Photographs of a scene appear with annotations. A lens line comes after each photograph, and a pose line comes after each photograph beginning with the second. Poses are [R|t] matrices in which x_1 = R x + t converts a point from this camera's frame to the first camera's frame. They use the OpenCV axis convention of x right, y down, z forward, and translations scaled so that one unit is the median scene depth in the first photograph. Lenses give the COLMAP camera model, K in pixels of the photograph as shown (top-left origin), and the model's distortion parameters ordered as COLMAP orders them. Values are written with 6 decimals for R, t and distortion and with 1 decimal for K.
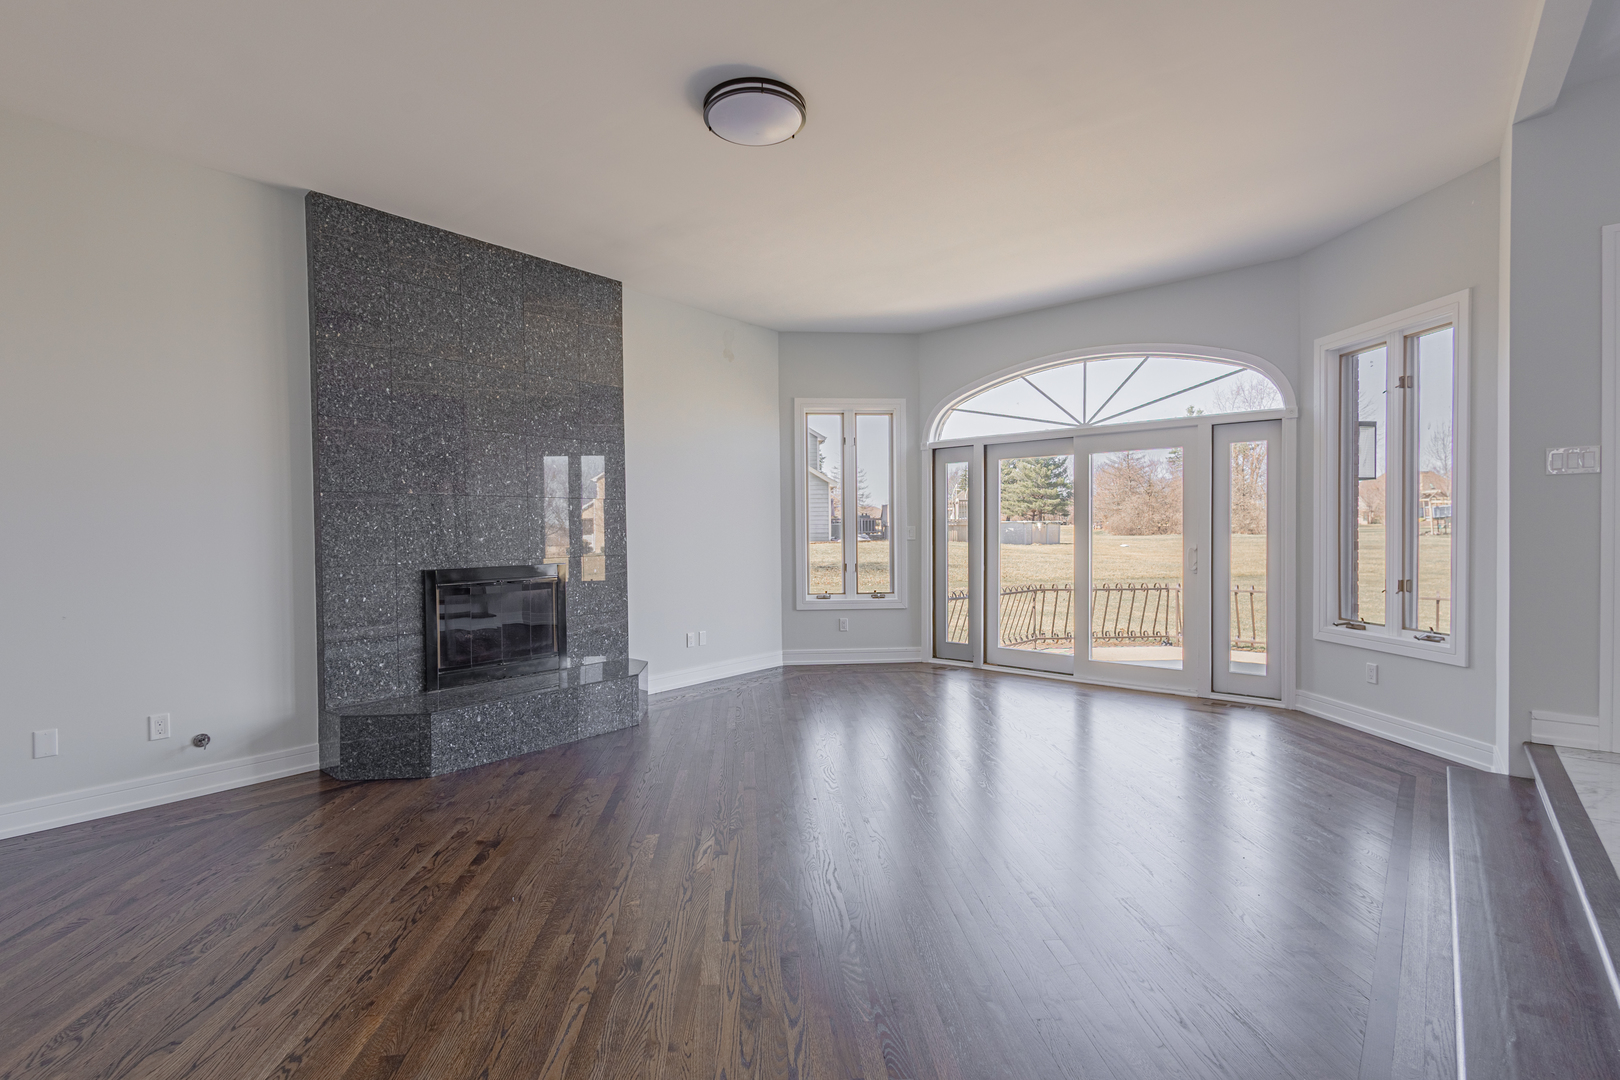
lens RADIAL K [[743.0, 0, 810.0], [0, 743.0, 540.0], [0, 0, 1]] dist [0.007602, -0.000198]
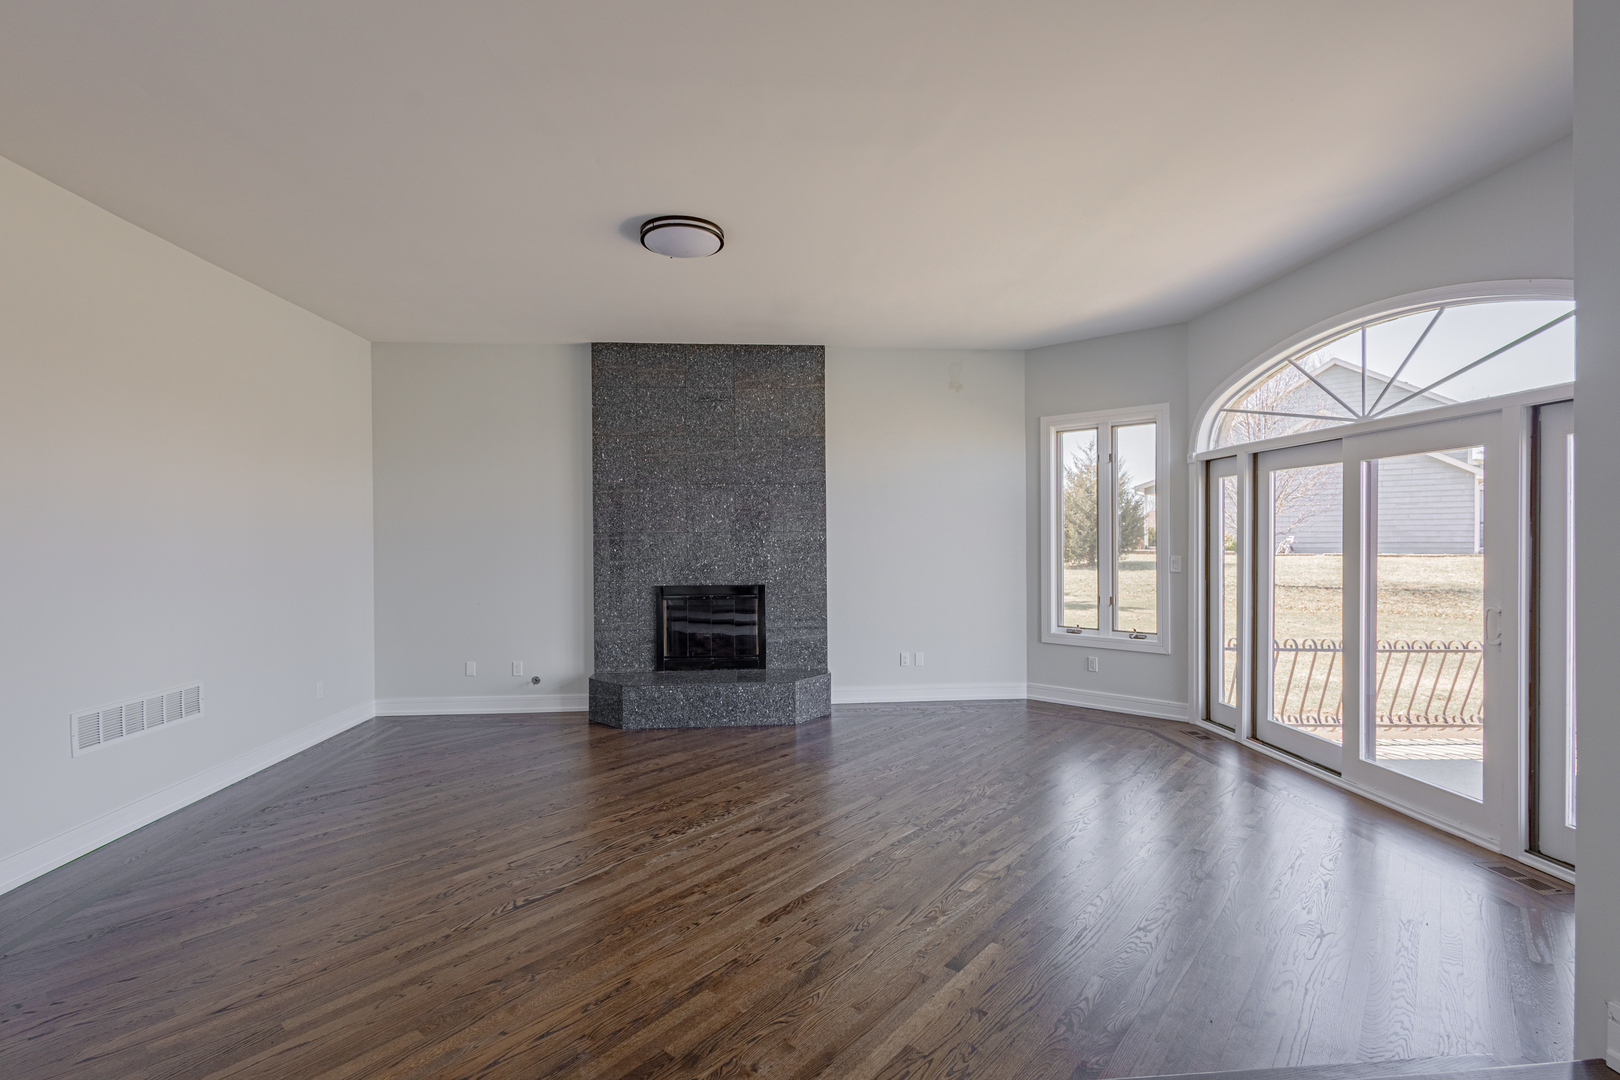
lens RADIAL K [[734.0, 0, 810.0], [0, 734.0, 540.0], [0, 0, 1]] dist [-0.003668, -0.000504]
pose [[0.703471, 0.007483, -0.710685, 0.466277], [-0.010183, 0.999948, 0.000449, -0.034838], [0.710651, 0.006921, 0.703511, 0.147487]]
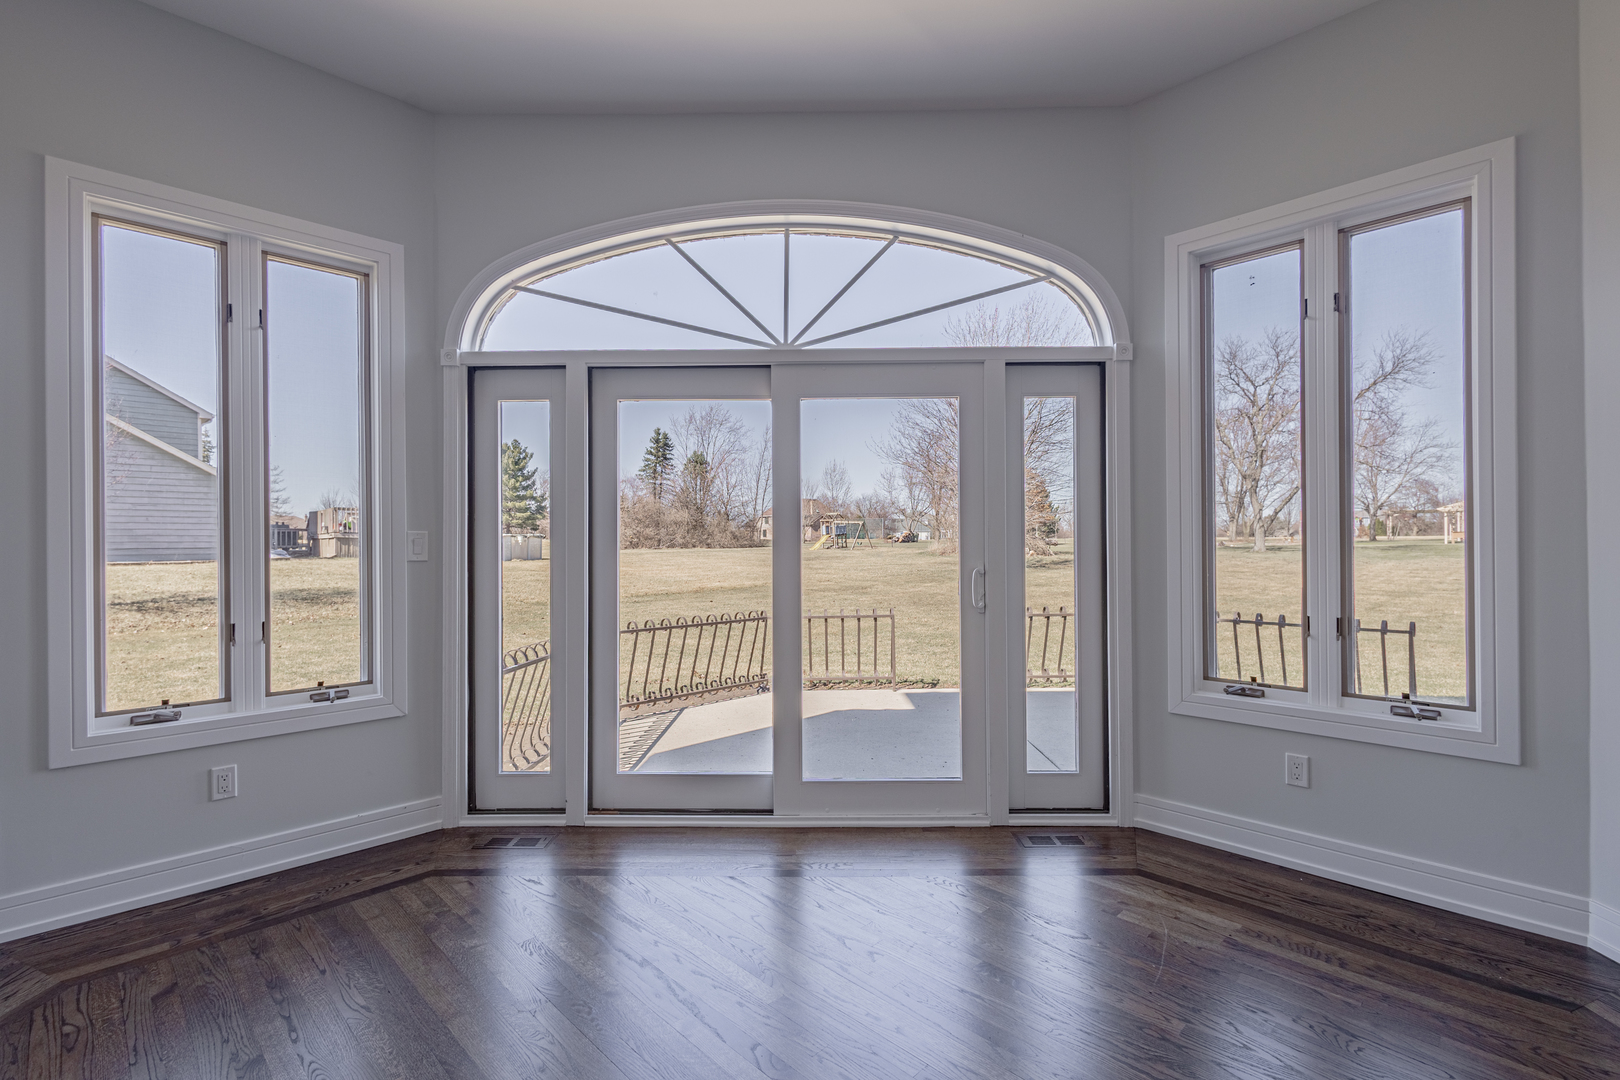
lens RADIAL K [[743.0, 0, 810.0], [0, 743.0, 540.0], [0, 0, 1]] dist [0.007602, -0.000198]
pose [[0.770296, 0.003757, 0.637676, 0.034421], [0.008899, 0.999822, -0.016641, -0.003426], [-0.637625, 0.018494, 0.770125, 0.542917]]
